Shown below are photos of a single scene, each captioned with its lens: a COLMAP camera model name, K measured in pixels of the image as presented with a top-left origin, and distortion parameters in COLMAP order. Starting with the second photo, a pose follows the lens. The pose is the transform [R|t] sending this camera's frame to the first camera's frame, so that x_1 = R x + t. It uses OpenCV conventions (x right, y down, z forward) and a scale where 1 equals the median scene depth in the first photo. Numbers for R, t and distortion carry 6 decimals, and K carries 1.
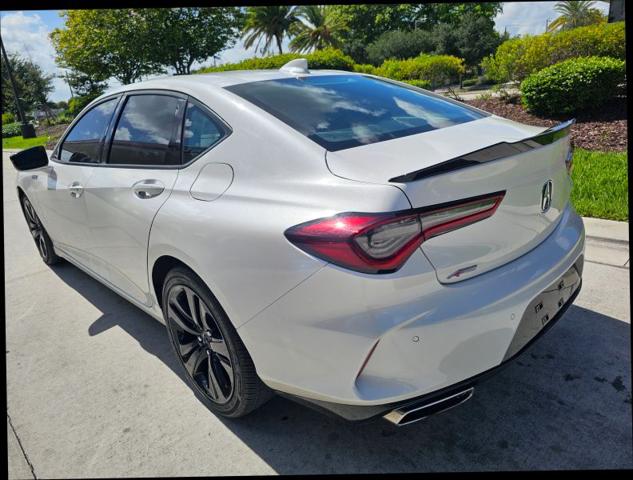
lens RADIAL K [[422.9, 0, 317.2], [0, 422.9, 247.5], [0, 0, 1]] dist [0.043031, -0.038203]
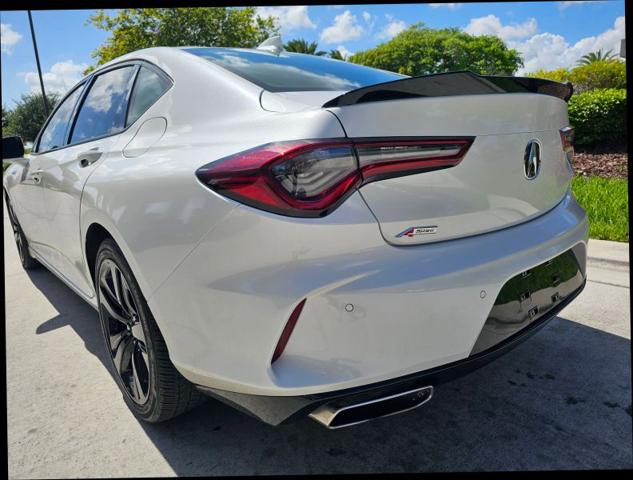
lens RADIAL K [[428.1, 0, 314.2], [0, 428.1, 245.2], [0, 0, 1]] dist [0.005591, -0.000499]
pose [[0.997678, 0.042731, -0.053039, 0.141307], [-0.048350, 0.992795, -0.109633, 0.131412], [0.047972, 0.111943, 0.992556, 0.146311]]
